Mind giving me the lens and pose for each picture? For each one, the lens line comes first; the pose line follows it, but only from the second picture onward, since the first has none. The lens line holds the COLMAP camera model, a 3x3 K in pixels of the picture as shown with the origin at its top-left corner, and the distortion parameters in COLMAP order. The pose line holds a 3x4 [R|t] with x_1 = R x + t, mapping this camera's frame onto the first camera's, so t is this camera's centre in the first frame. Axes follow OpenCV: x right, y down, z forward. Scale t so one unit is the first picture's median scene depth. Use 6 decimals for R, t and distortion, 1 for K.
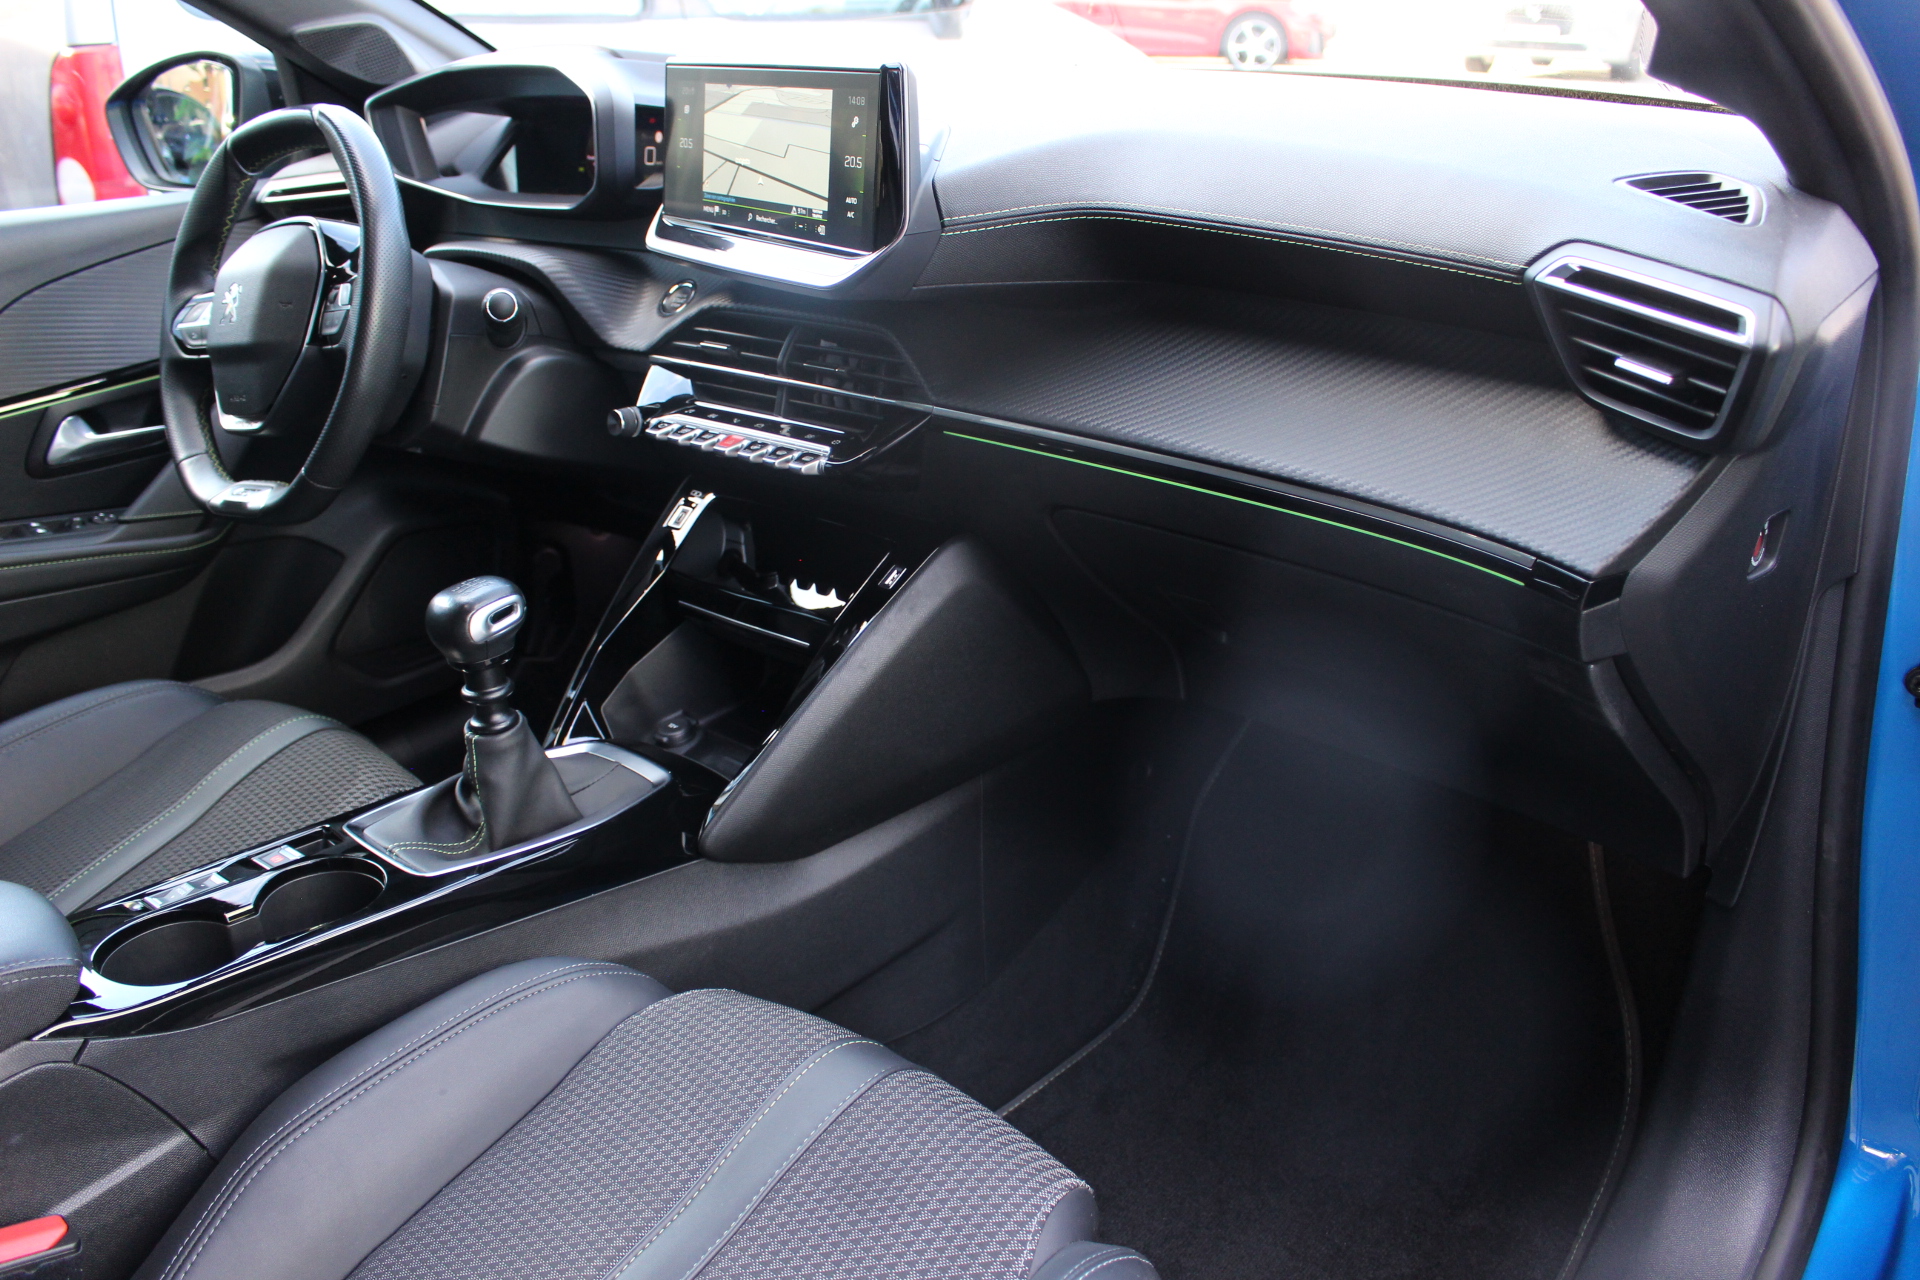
lens RADIAL K [[1537.5, 0, 960.0], [0, 1537.5, 640.0], [0, 0, 1]] dist [-0.107730, 0.112455]
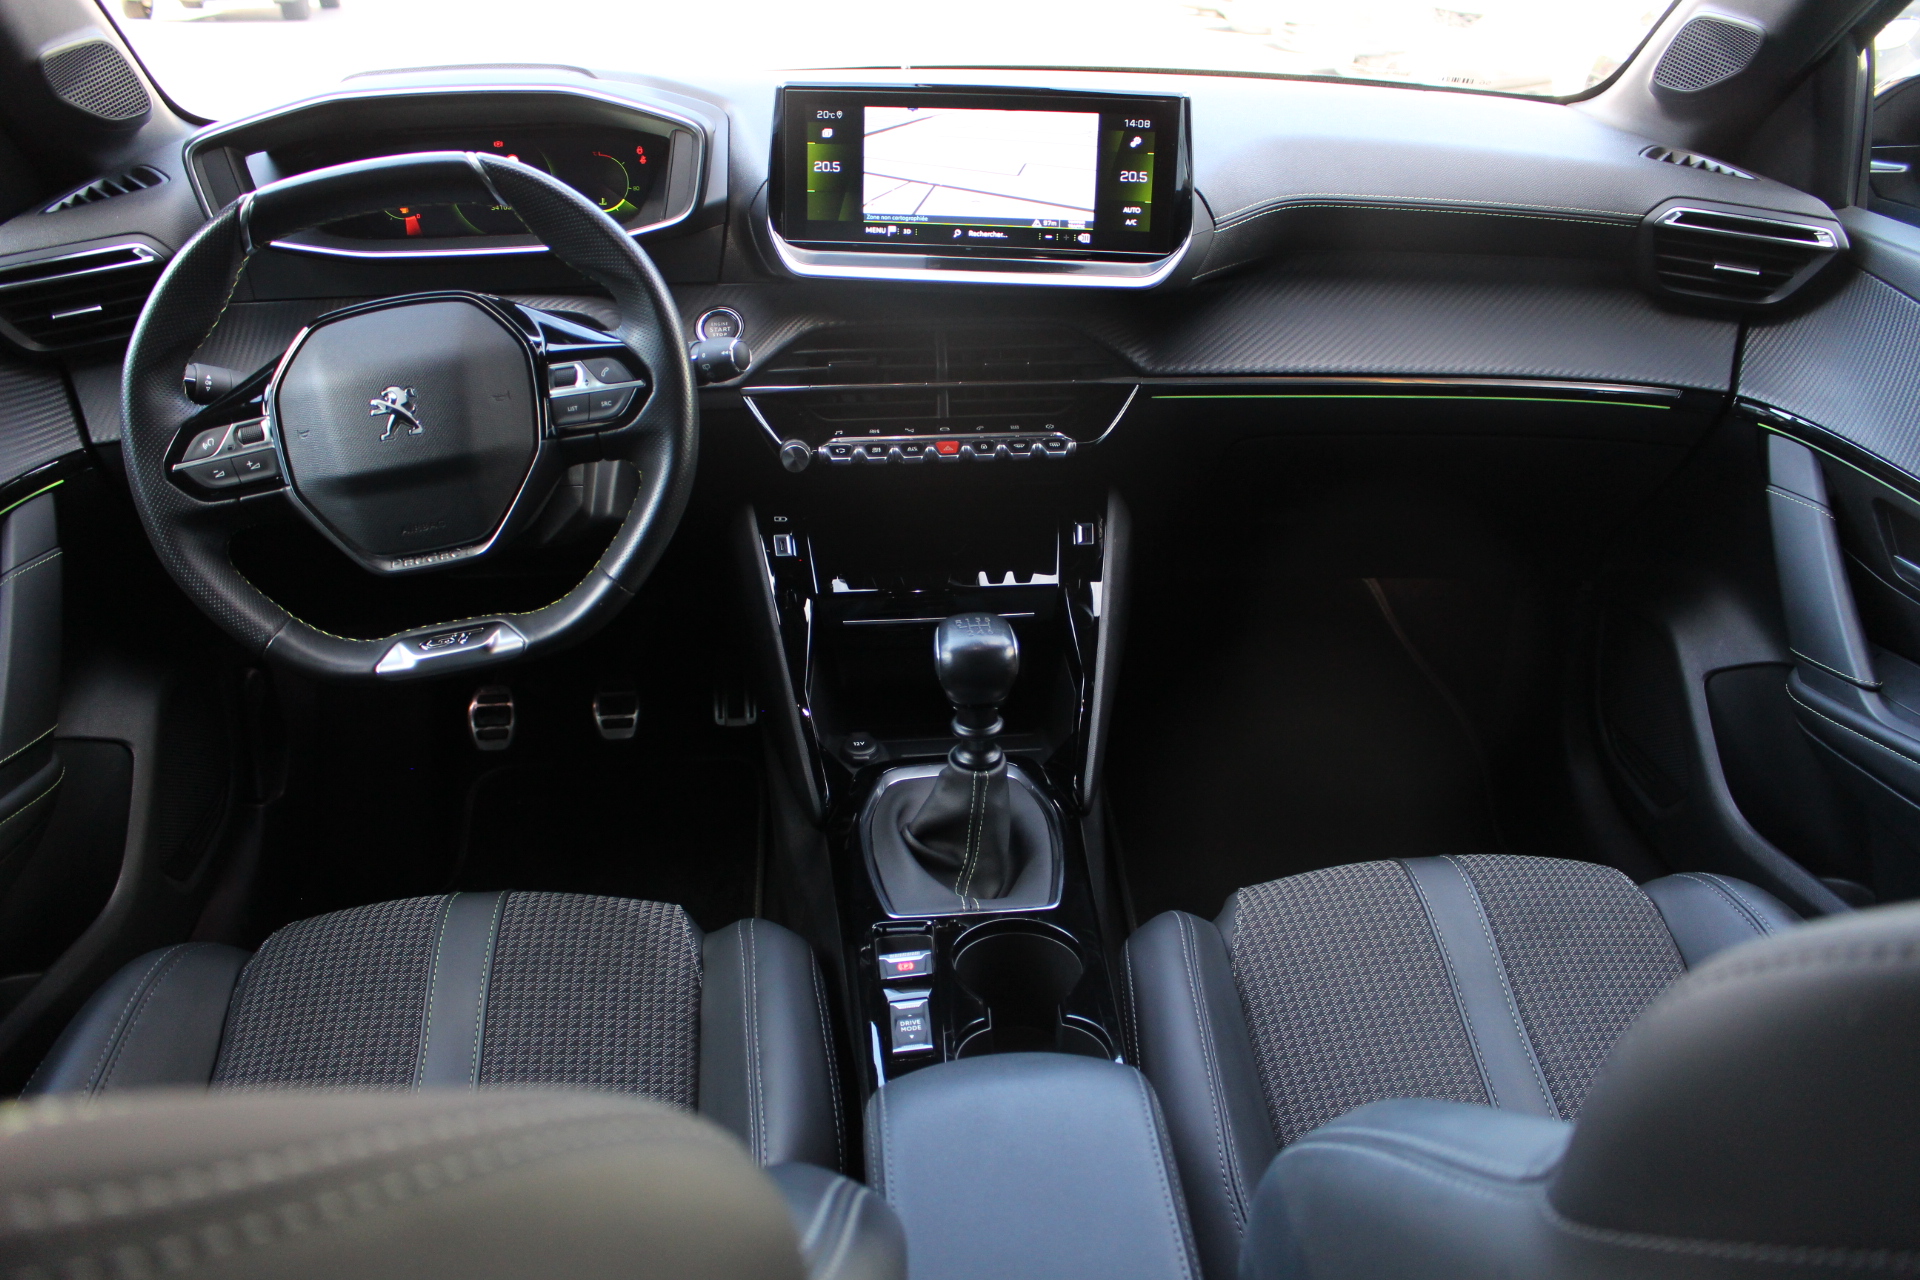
lens RADIAL K [[1537.5, 0, 960.0], [0, 1537.5, 640.0], [0, 0, 1]] dist [-0.107730, 0.112455]
pose [[0.688100, -0.284961, 0.667320, -0.970686], [0.256181, 0.955841, 0.144008, -0.167749], [-0.678889, 0.071863, 0.730716, 0.255428]]
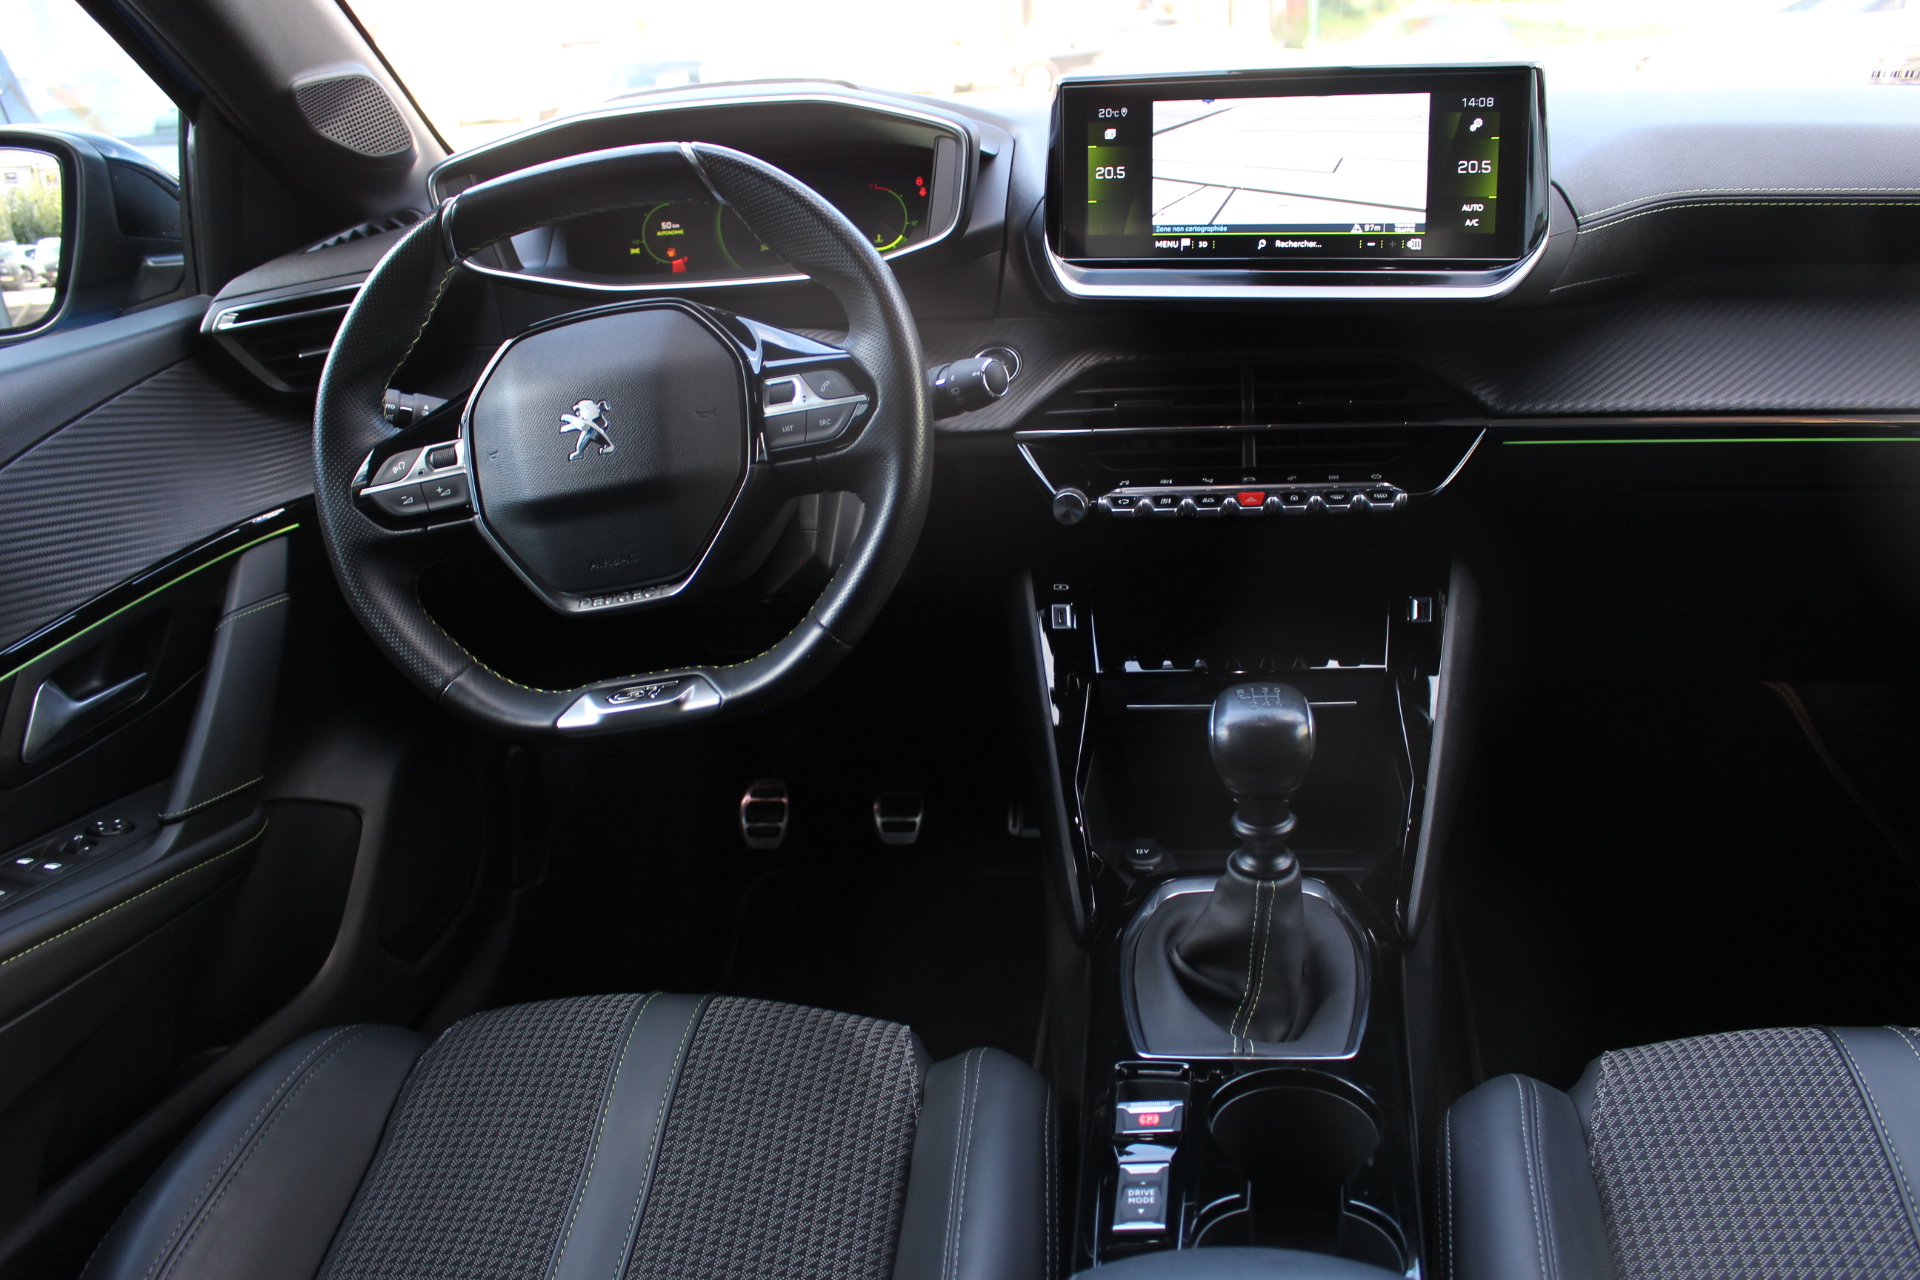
lens RADIAL K [[1559.0, 0, 981.7], [0, 1559.0, 644.9], [0, 0, 1]] dist [-0.137223, 0.123599]
pose [[0.831541, -0.210615, 0.513985, -0.829513], [0.244956, 0.969534, 0.000987, -0.094547], [-0.498534, 0.125083, 0.857798, 0.350327]]
